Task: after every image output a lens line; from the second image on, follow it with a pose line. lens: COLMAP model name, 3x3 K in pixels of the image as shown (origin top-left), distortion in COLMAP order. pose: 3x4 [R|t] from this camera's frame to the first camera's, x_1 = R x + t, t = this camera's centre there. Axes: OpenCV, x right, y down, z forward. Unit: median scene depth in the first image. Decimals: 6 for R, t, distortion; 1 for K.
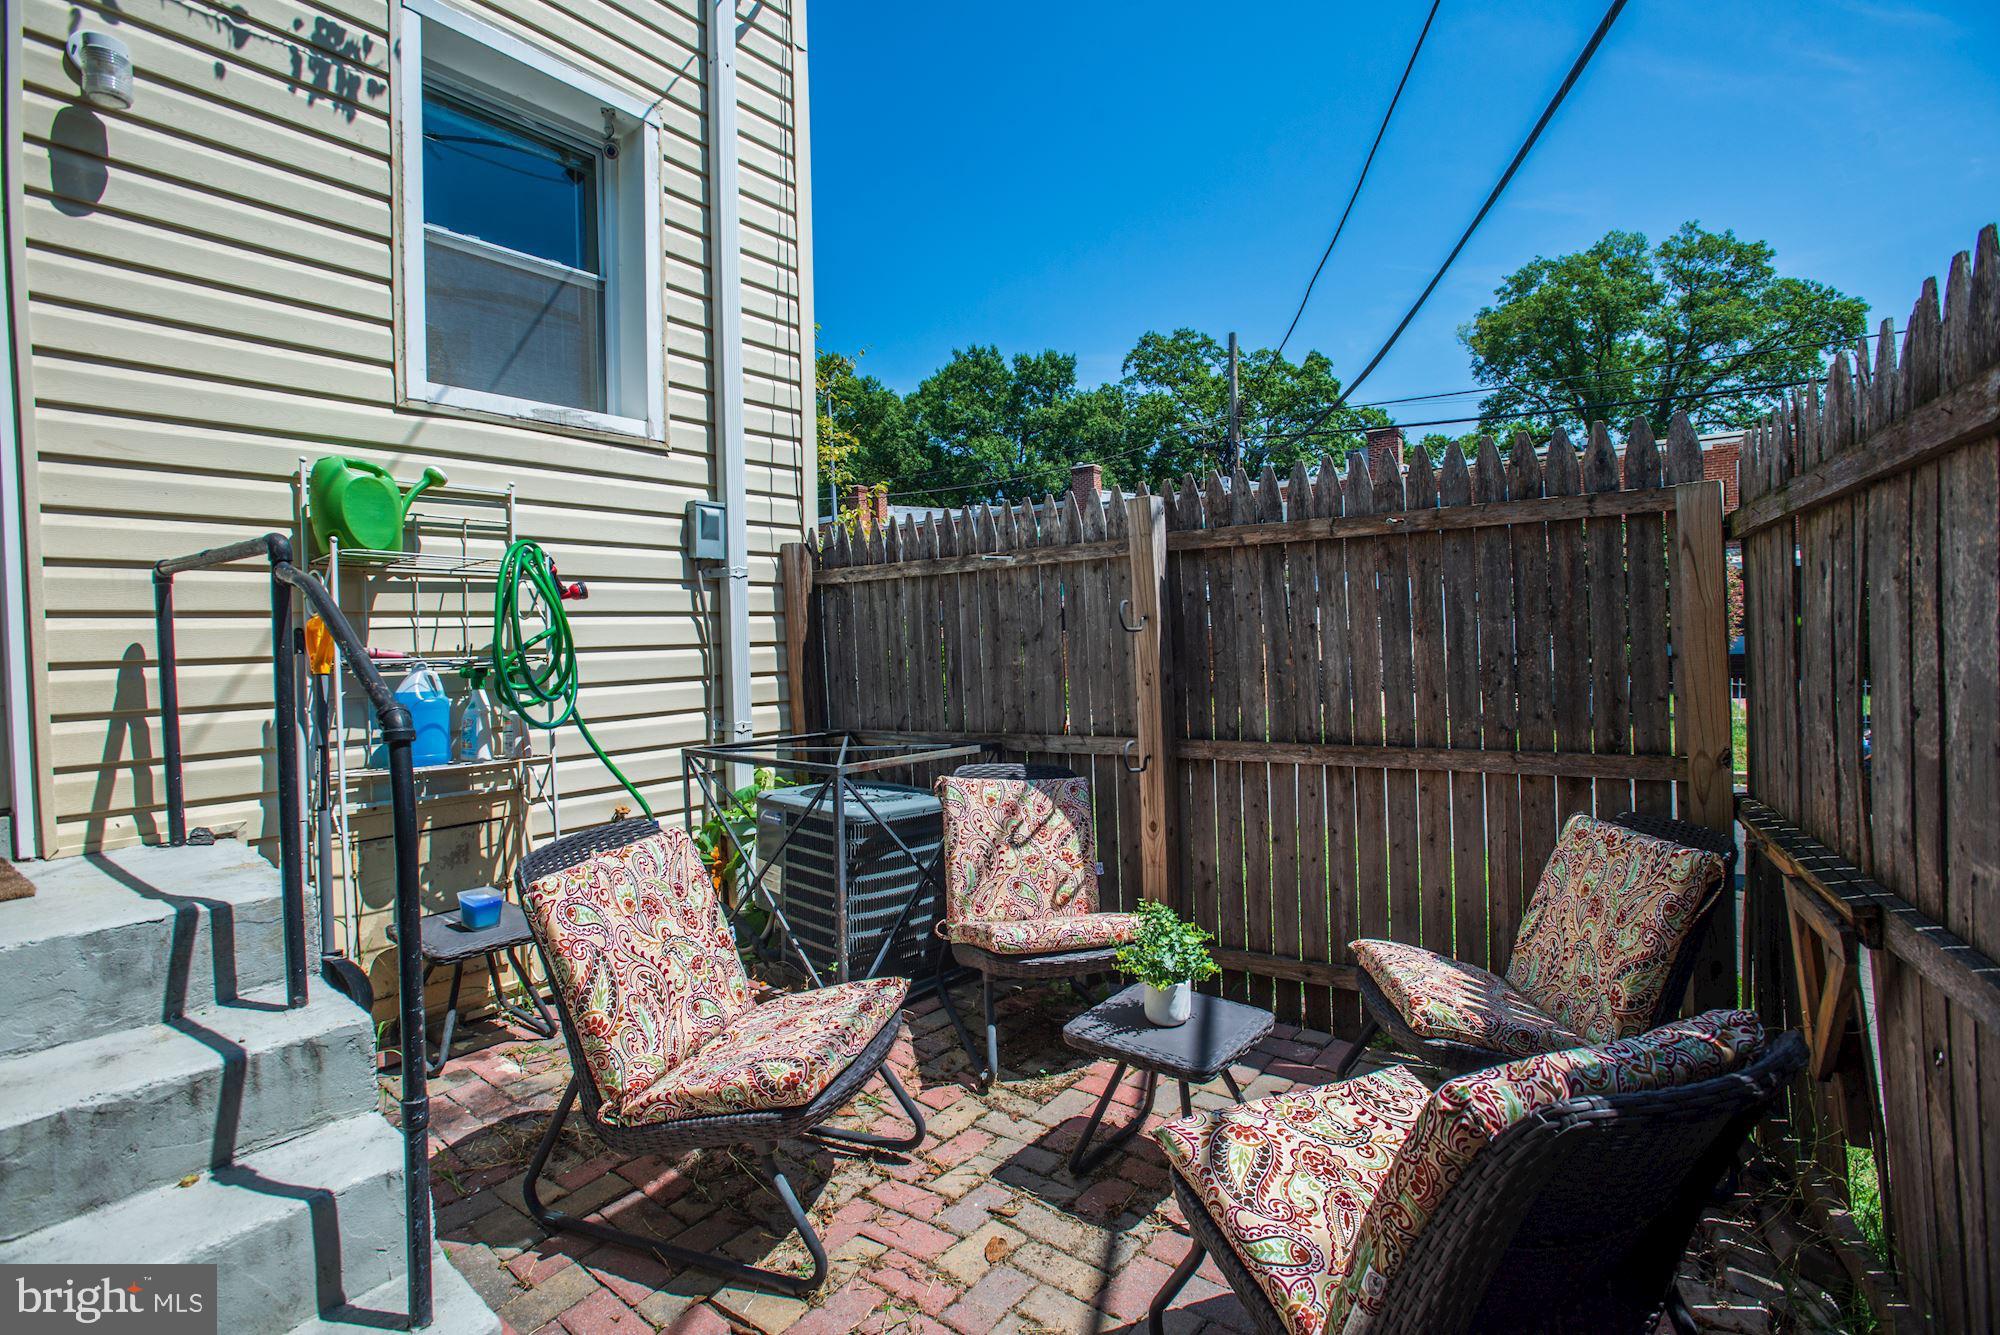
lens RADIAL K [[958.4, 0, 1000.0], [0, 958.4, 667.5], [0, 0, 1]] dist [-0.072116, 0.032528]
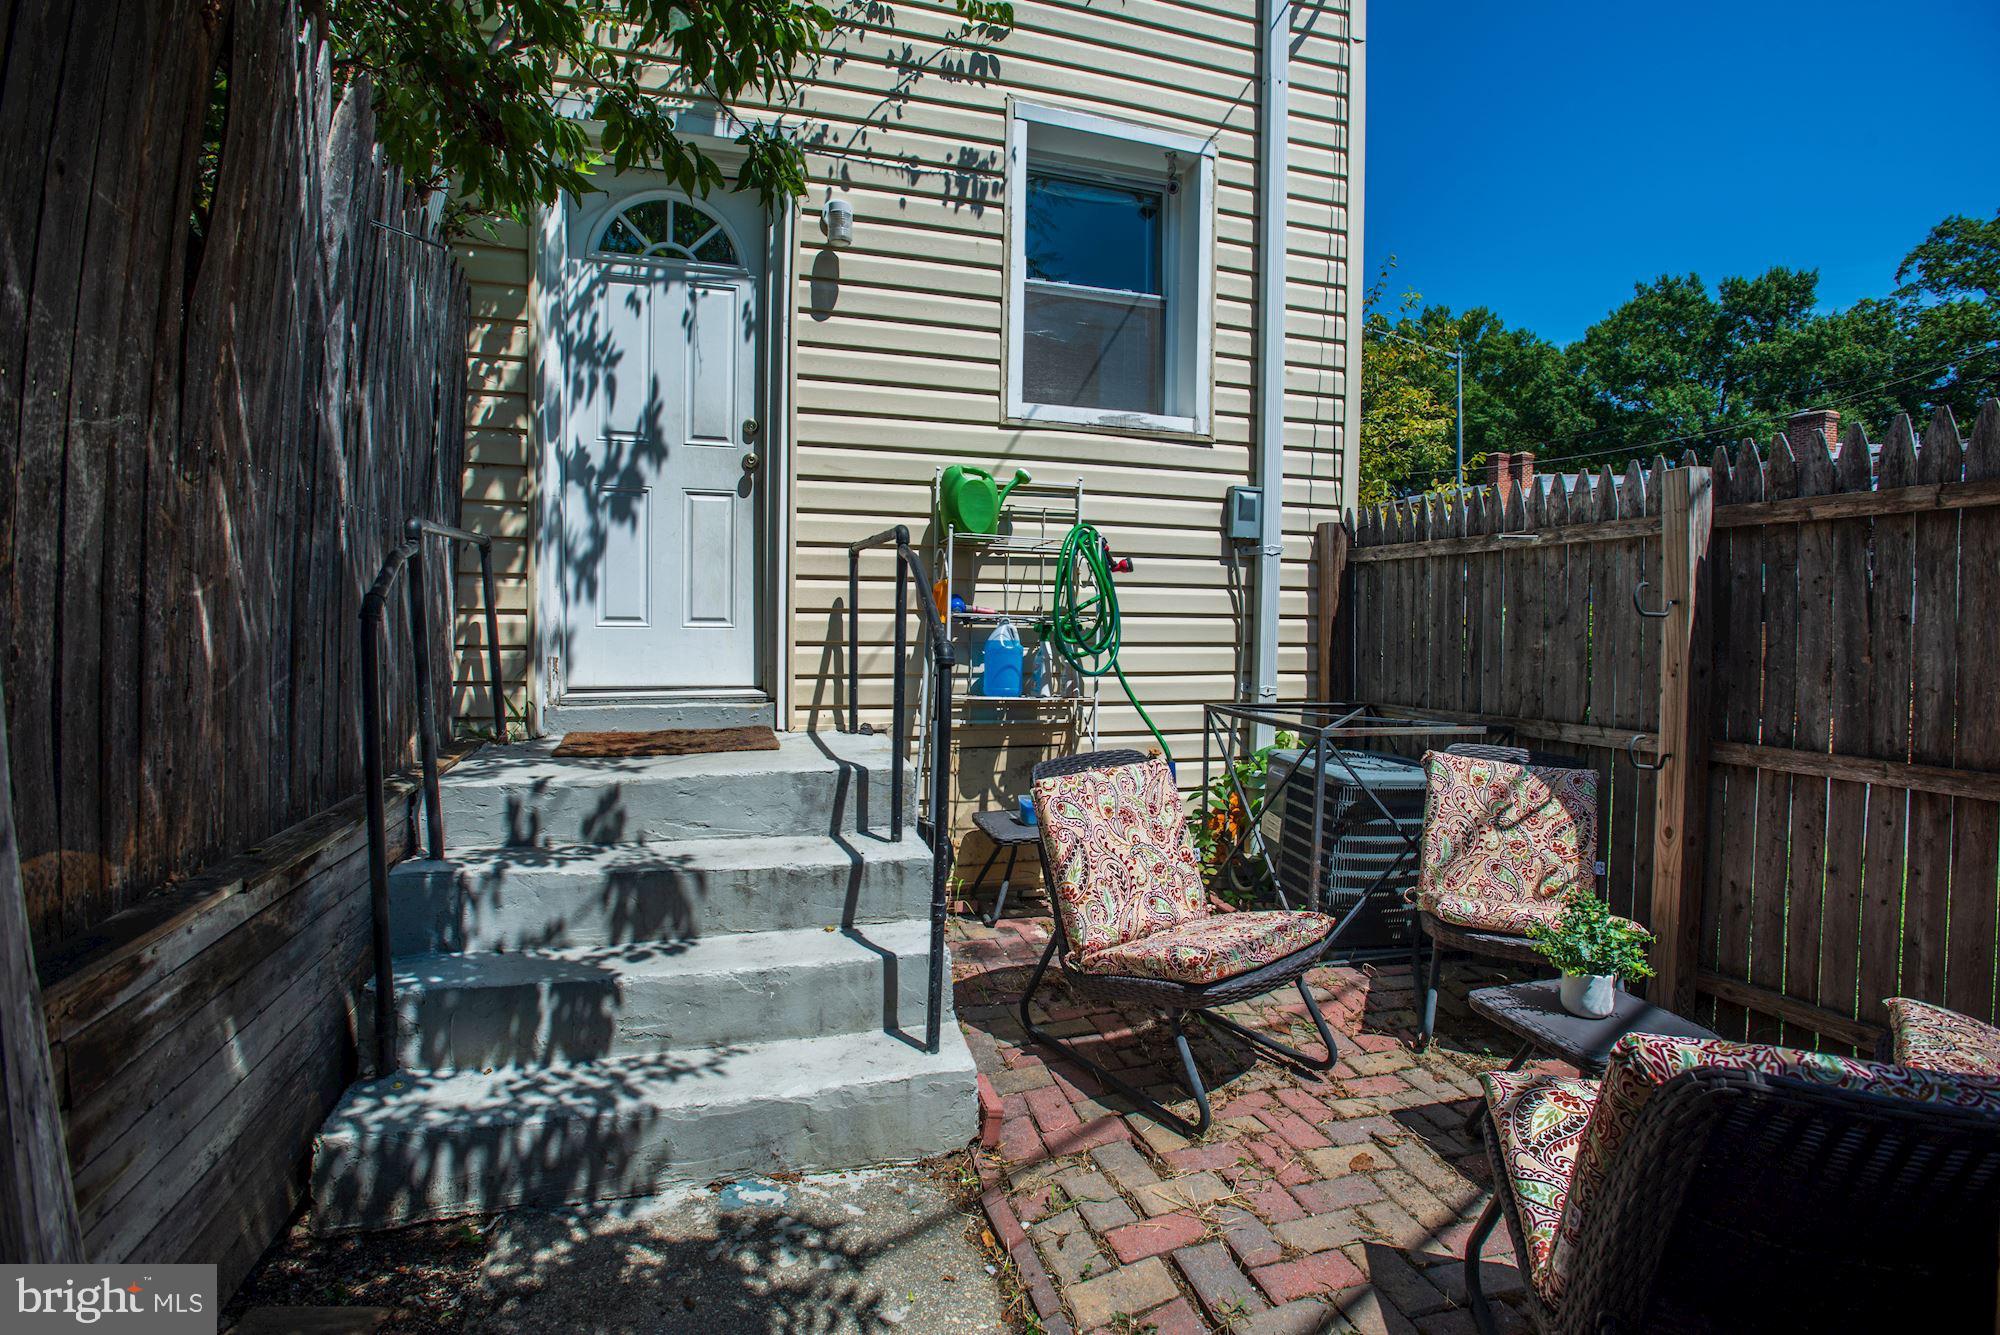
lens RADIAL K [[958.4, 0, 1000.0], [0, 958.4, 667.5], [0, 0, 1]] dist [-0.072116, 0.032528]
pose [[0.808183, 0.067970, -0.584996, 0.162381], [-0.053032, 0.997681, 0.042655, 0.006267], [0.586539, -0.003450, 0.809914, -0.094587]]
